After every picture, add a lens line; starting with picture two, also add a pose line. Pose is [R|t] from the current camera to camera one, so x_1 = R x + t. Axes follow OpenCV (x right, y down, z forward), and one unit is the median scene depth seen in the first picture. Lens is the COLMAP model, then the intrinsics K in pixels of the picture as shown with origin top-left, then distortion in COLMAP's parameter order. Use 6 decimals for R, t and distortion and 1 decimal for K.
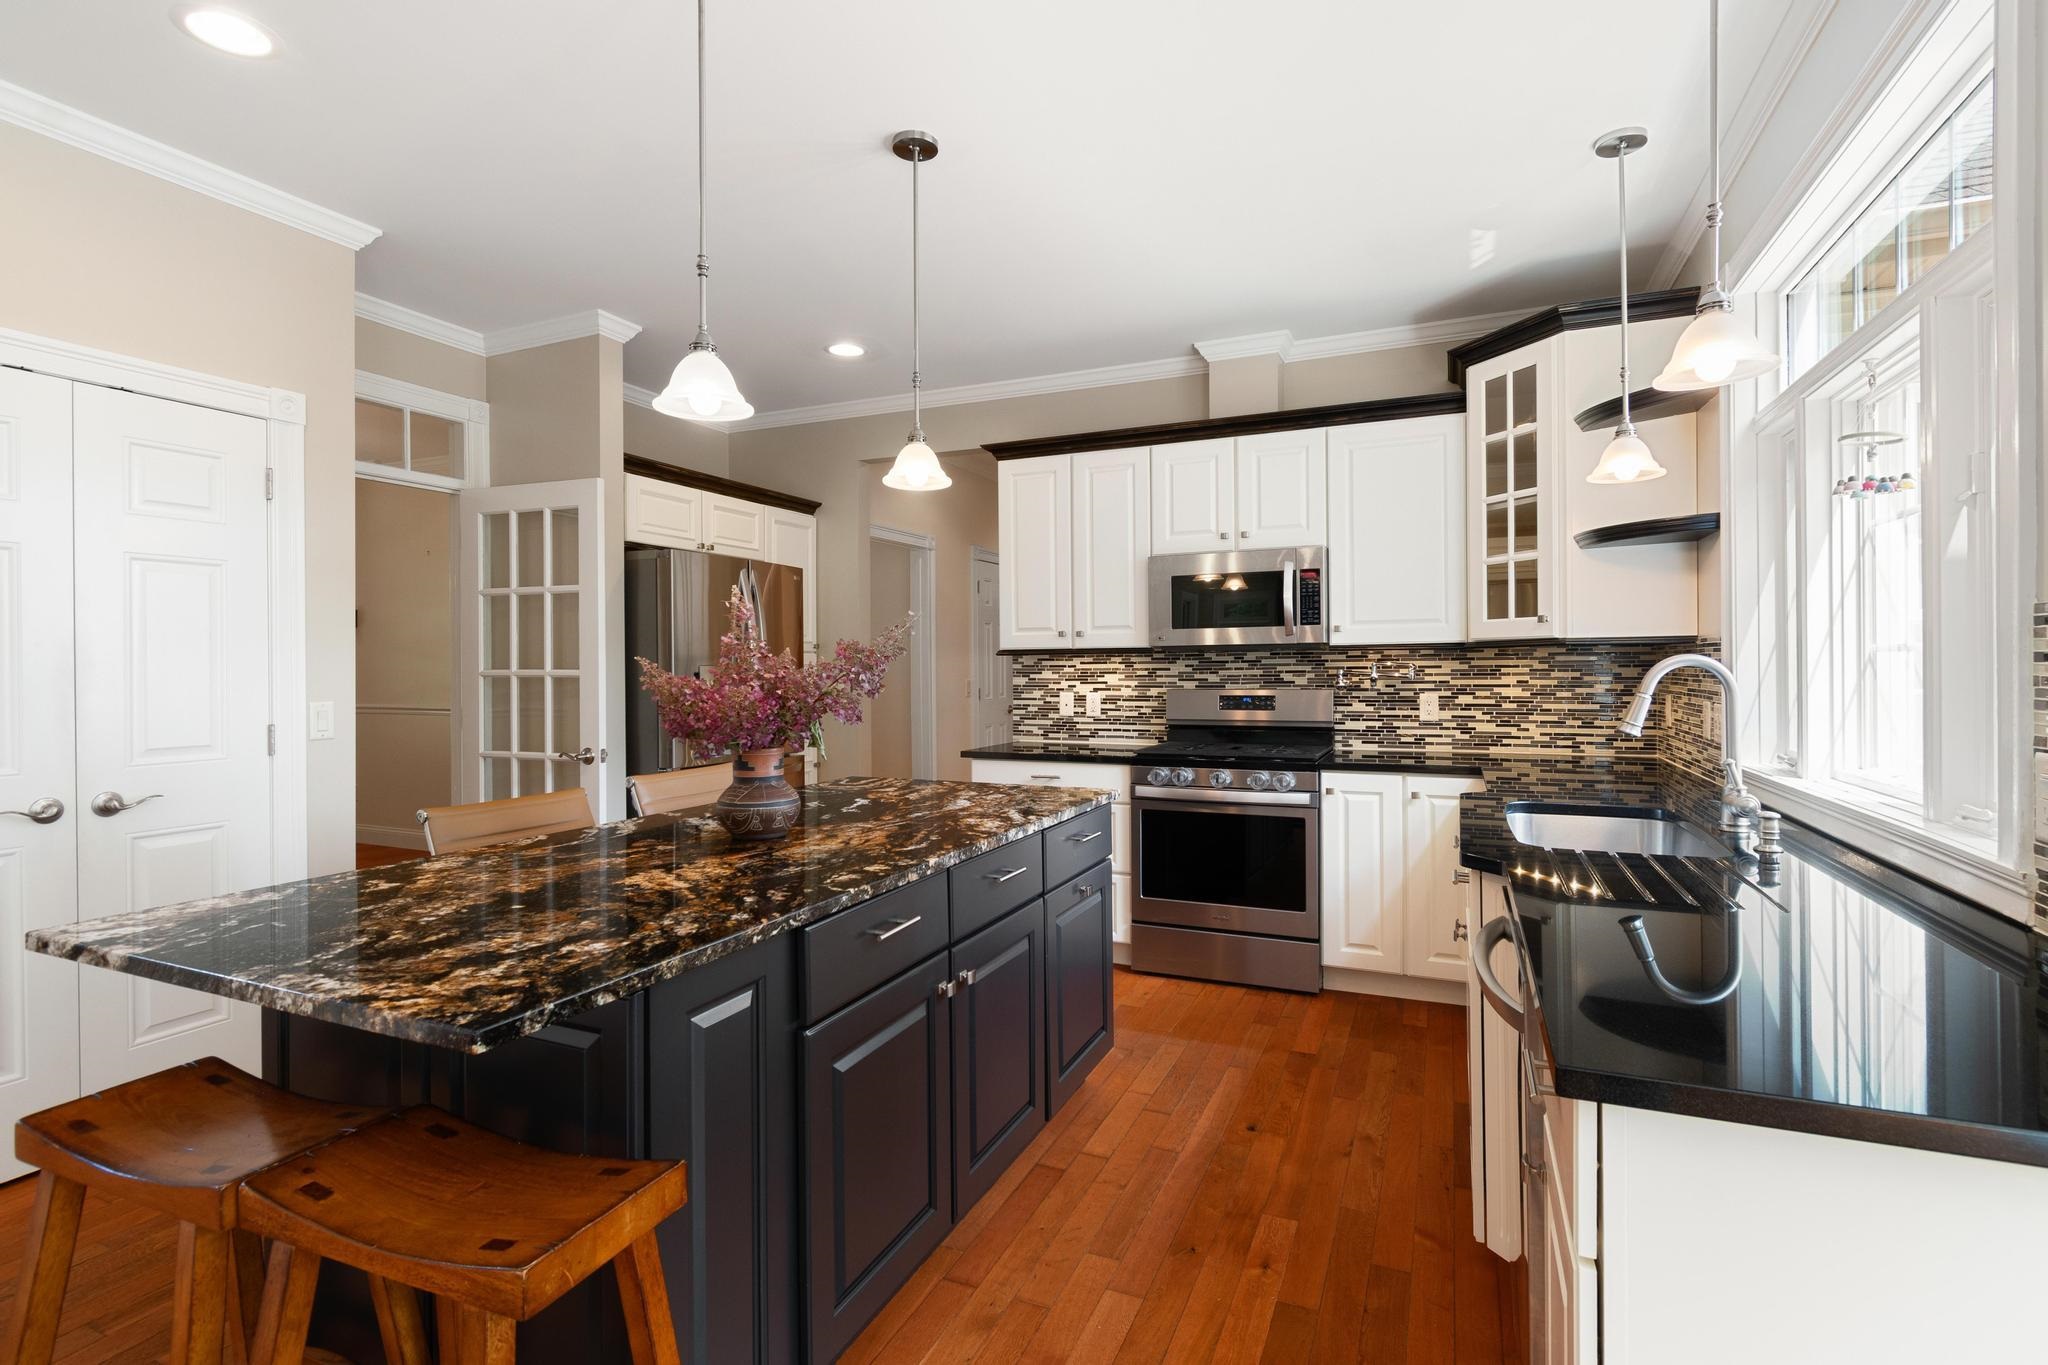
lens RADIAL K [[966.1, 0, 1026.9], [0, 966.1, 670.1], [0, 0, 1]] dist [0.006109, 0.000637]
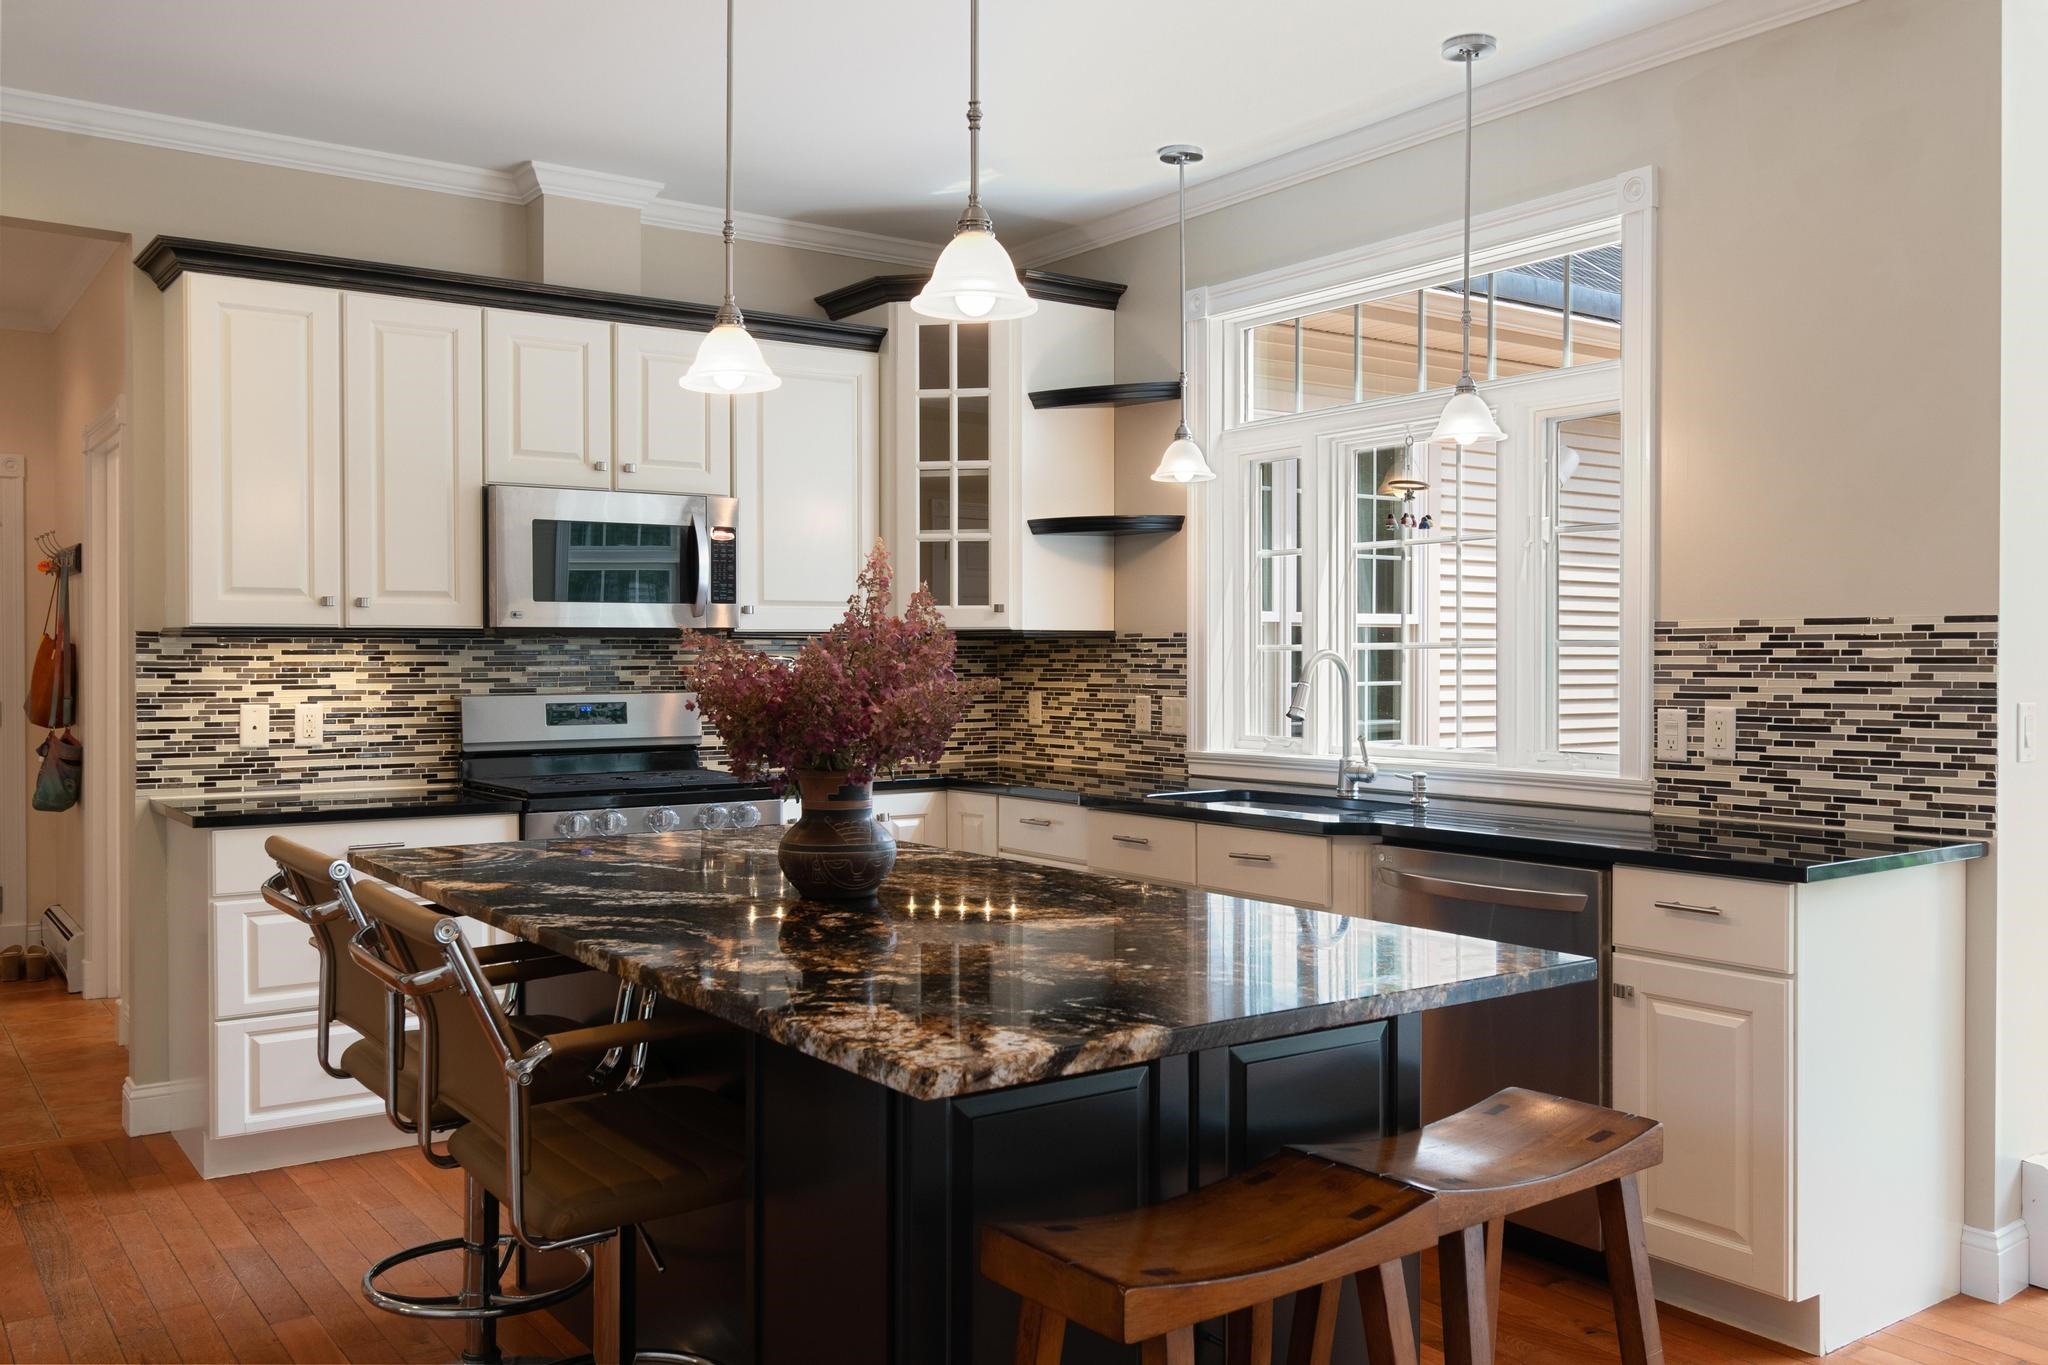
lens RADIAL K [[1715.1, 0, 1020.6], [0, 1715.1, 680.3], [0, 0, 1]] dist [0.010227, 0.011855]
pose [[0.514808, -0.004541, 0.857293, -0.673800], [0.001994, 0.999990, 0.004100, 0.006454], [-0.857303, -0.000401, 0.514812, 0.129655]]
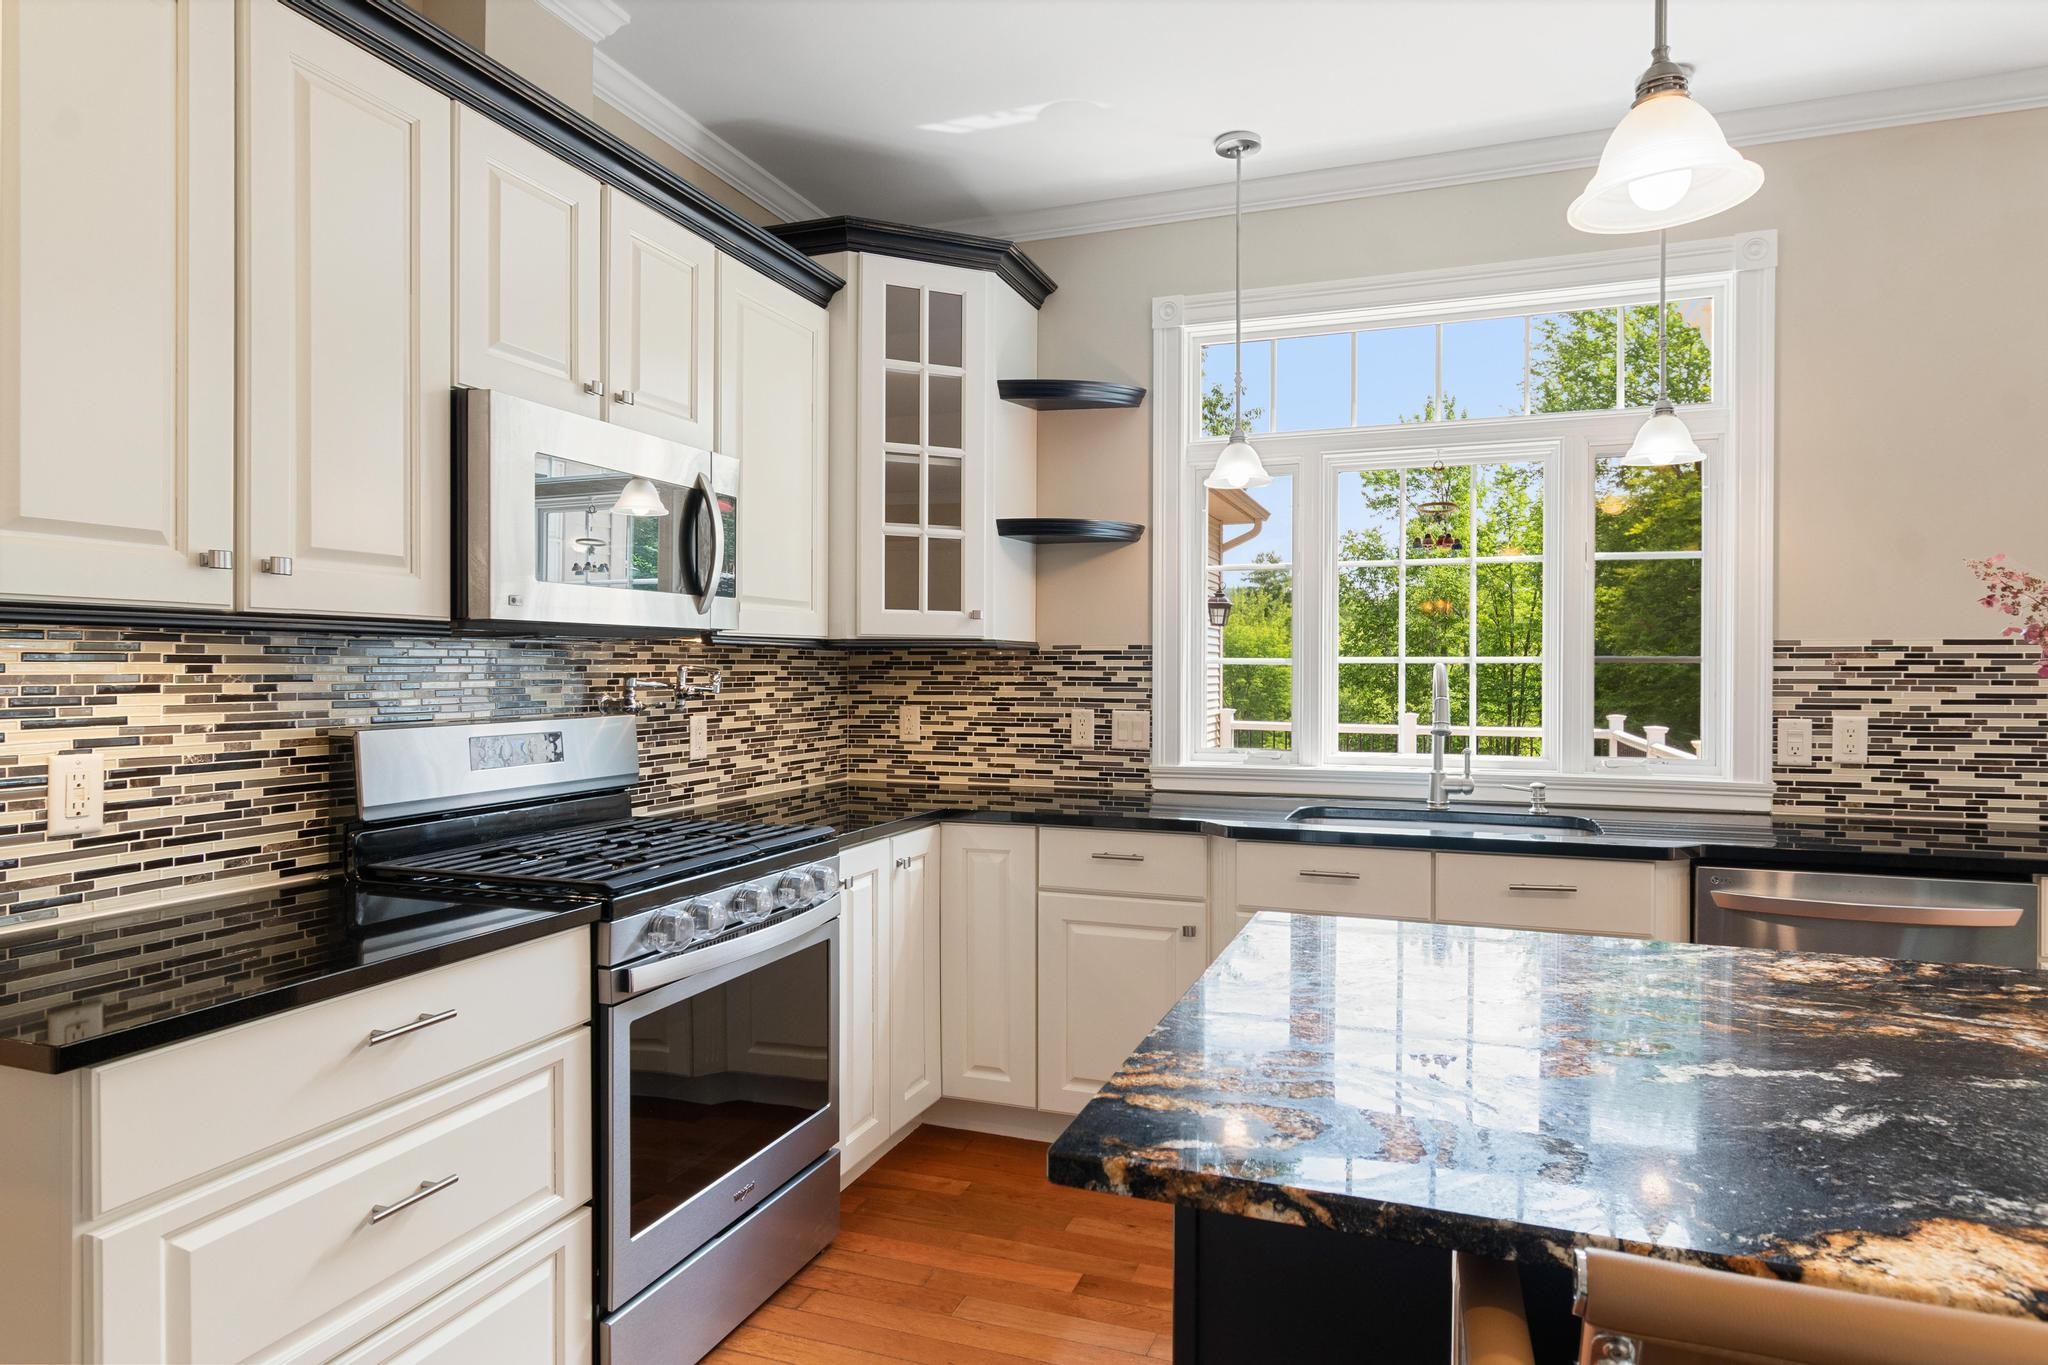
lens RADIAL K [[1173.9, 0, 1025.5], [0, 1173.9, 681.0], [0, 0, 1]] dist [-0.001208, -0.001134]
pose [[-0.062485, -0.002712, 0.998042, -0.366442], [0.003478, 0.999990, 0.002935, -0.000237], [-0.998040, 0.003655, -0.062475, 0.829450]]
